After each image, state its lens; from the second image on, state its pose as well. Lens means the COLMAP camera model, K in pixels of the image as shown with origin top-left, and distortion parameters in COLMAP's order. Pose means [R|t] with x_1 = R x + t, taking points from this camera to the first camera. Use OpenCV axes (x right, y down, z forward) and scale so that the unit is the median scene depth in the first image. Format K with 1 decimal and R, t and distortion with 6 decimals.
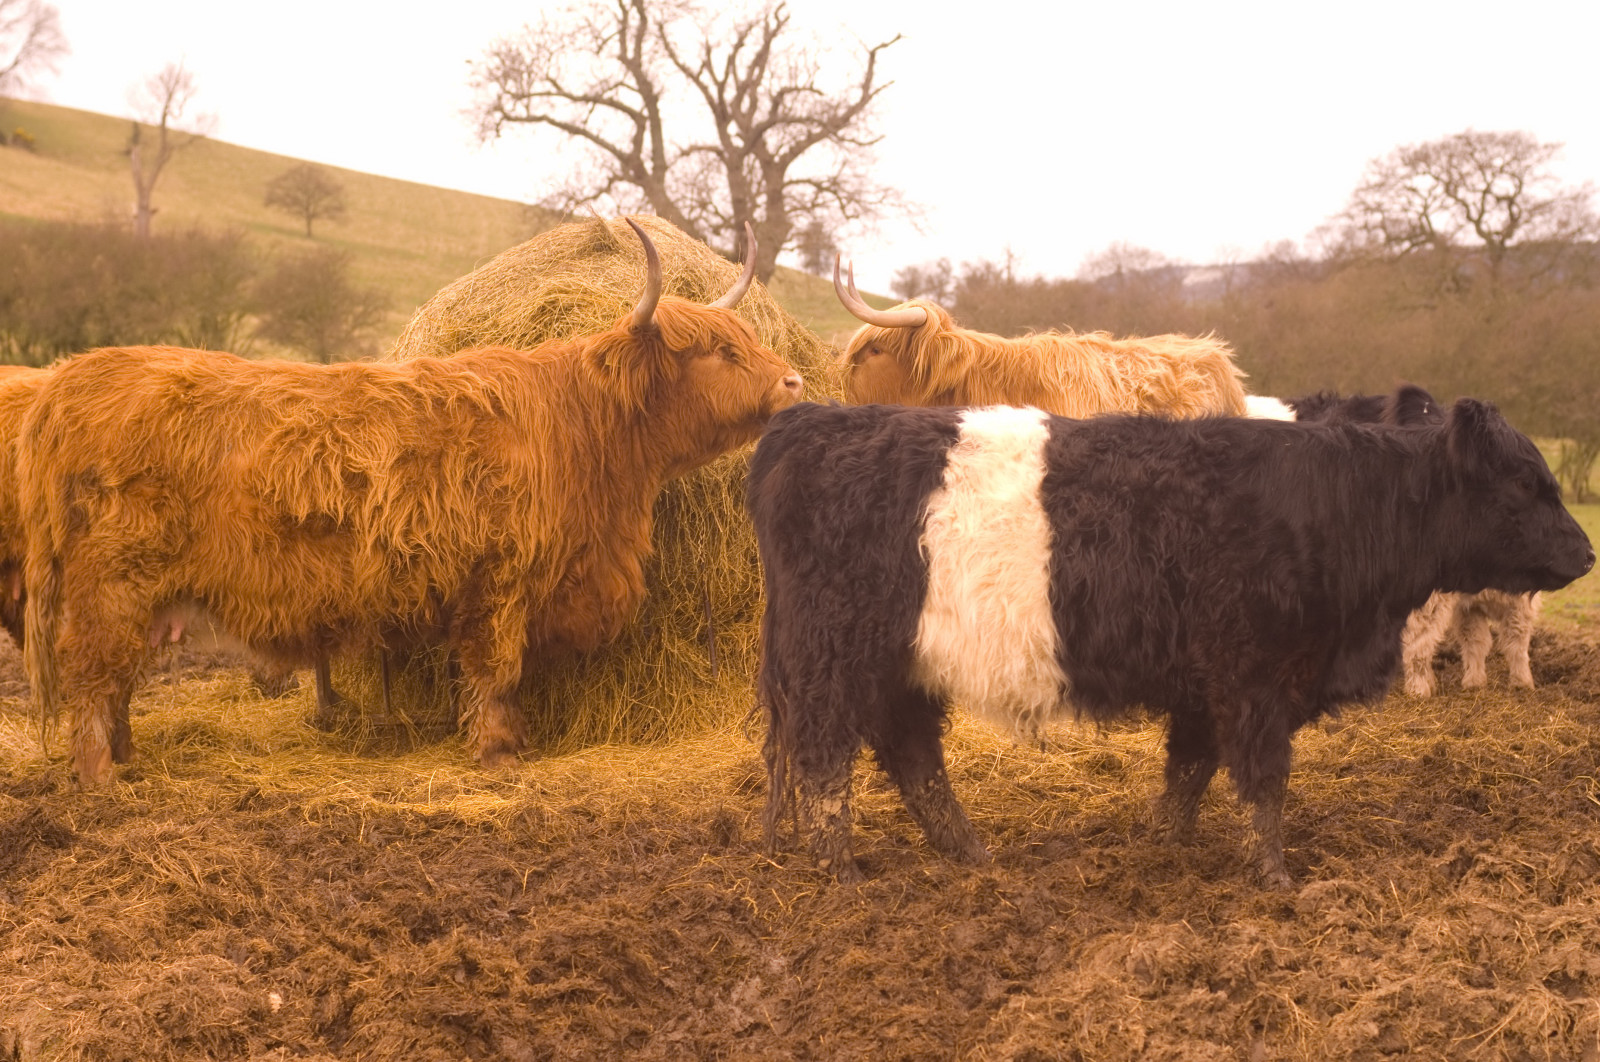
lens RADIAL K [[4053.0, 0, 800.0], [0, 4053.0, 531.0], [0, 0, 1]] dist [-0.067252, 0.106480]
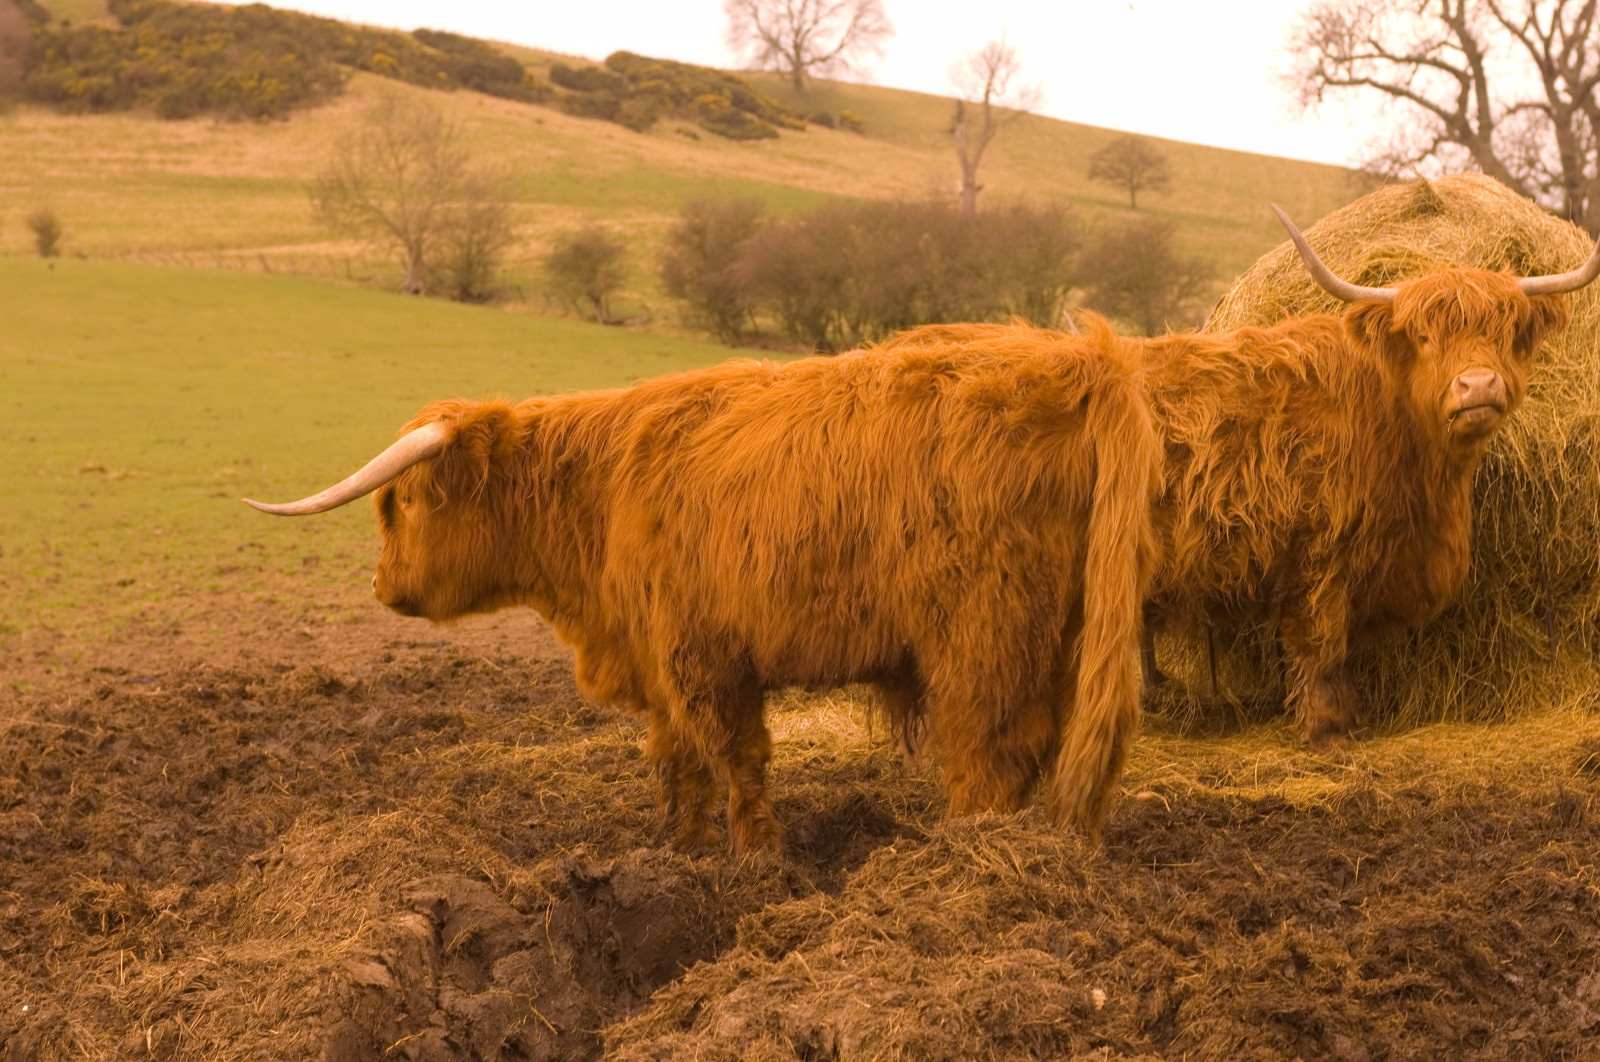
lens RADIAL K [[4053.0, 0, 800.0], [0, 4053.0, 531.0], [0, 0, 1]] dist [-0.067252, 0.106480]
pose [[0.979016, -0.017834, -0.203003, -0.000649], [0.019371, 0.999797, 0.005587, -0.001418], [0.202862, -0.009402, 0.979162, 0.023728]]
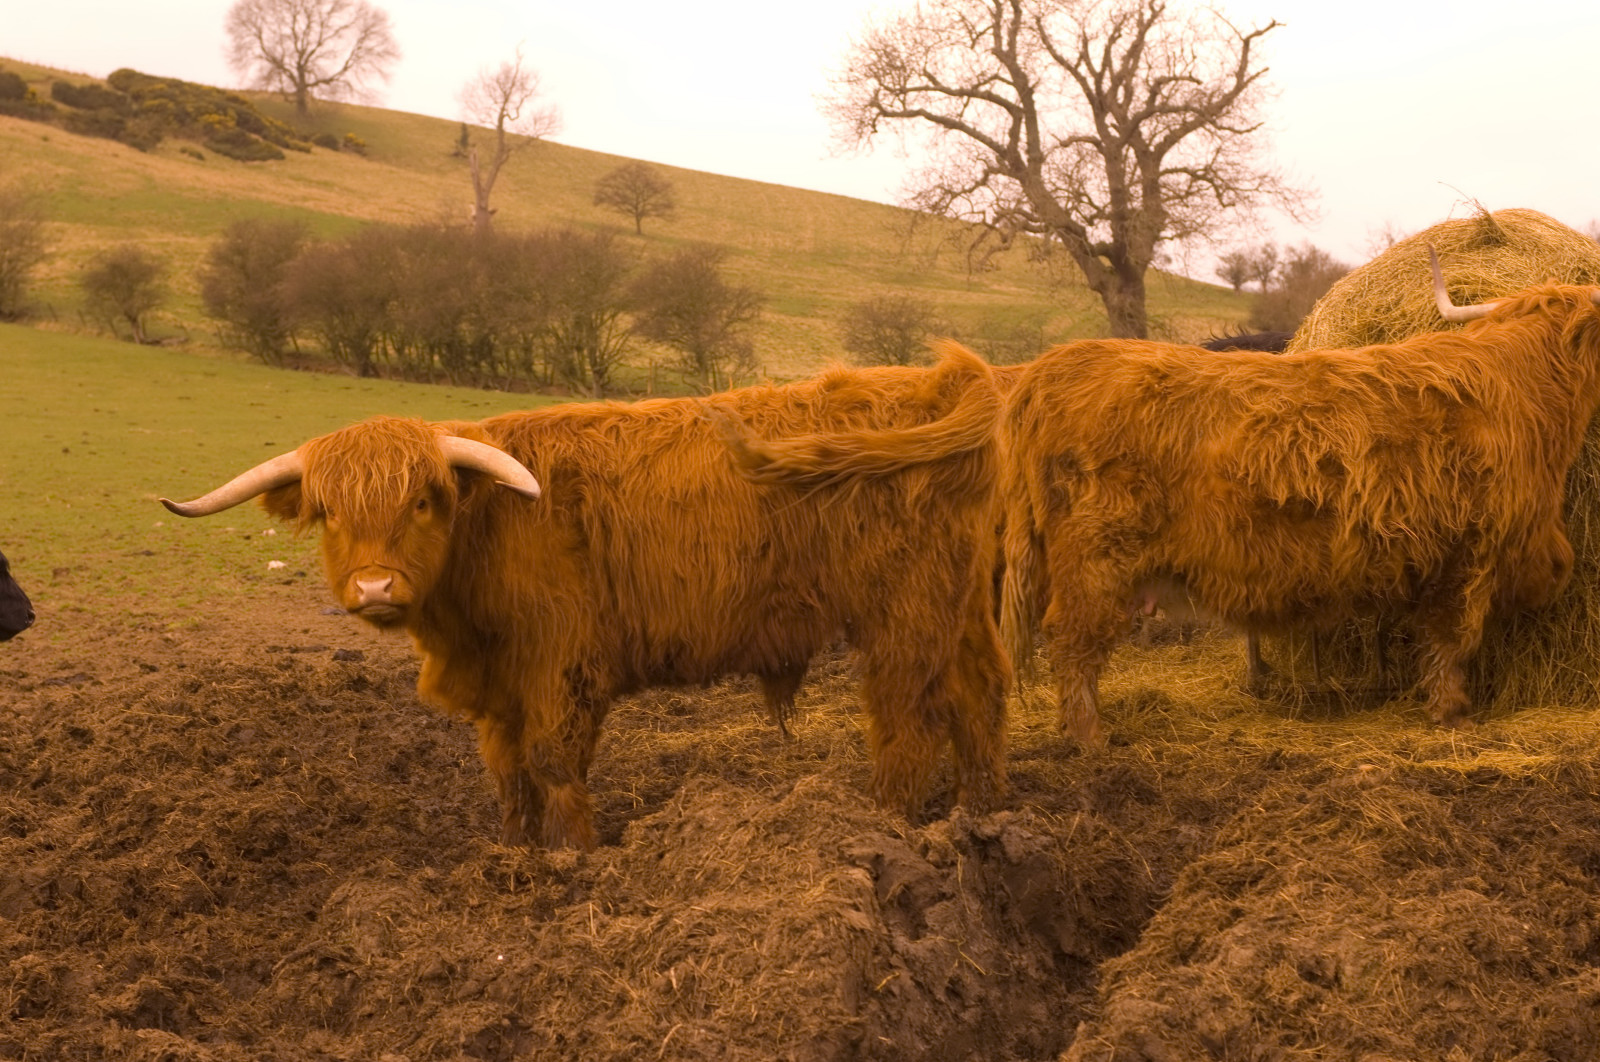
lens RADIAL K [[4053.0, 0, 800.0], [0, 4053.0, 531.0], [0, 0, 1]] dist [-0.067252, 0.106480]
pose [[0.997238, -0.014300, -0.072887, -0.157001], [0.014457, 0.999894, 0.001630, 0.001788], [0.072856, -0.002680, 0.997339, -0.070588]]
